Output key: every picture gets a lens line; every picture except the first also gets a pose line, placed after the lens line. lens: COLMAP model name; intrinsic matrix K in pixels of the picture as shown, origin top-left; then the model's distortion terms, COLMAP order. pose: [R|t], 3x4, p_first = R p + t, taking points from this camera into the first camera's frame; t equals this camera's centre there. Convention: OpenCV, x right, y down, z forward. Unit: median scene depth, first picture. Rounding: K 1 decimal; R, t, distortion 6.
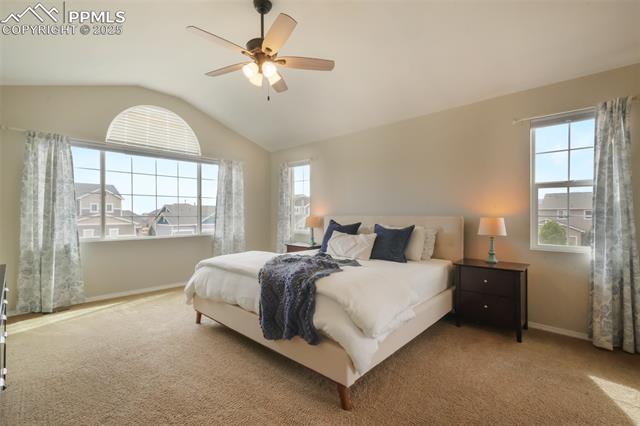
lens RADIAL K [[277.7, 0, 319.4], [0, 277.7, 214.7], [0, 0, 1]] dist [0.026093, 0.000801]
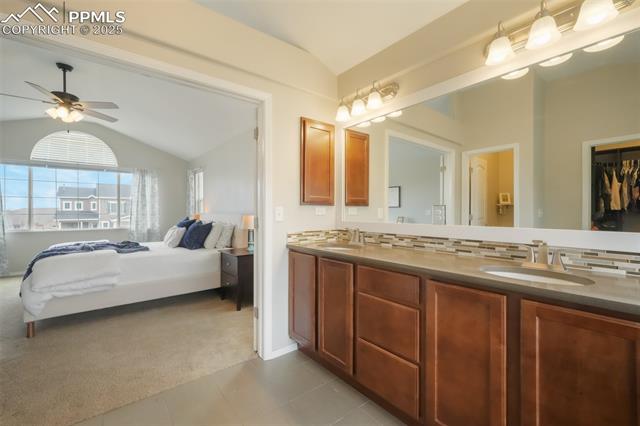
lens RADIAL K [[277.7, 0, 344.5], [0, 277.7, 209.7], [0, 0, 1]] dist [0.026093, 0.000801]
pose [[0.987898, -0.001497, -0.155095, 0.821893], [0.000583, 0.999982, -0.005942, -0.005815], [0.155101, 0.005780, 0.987882, -0.124609]]
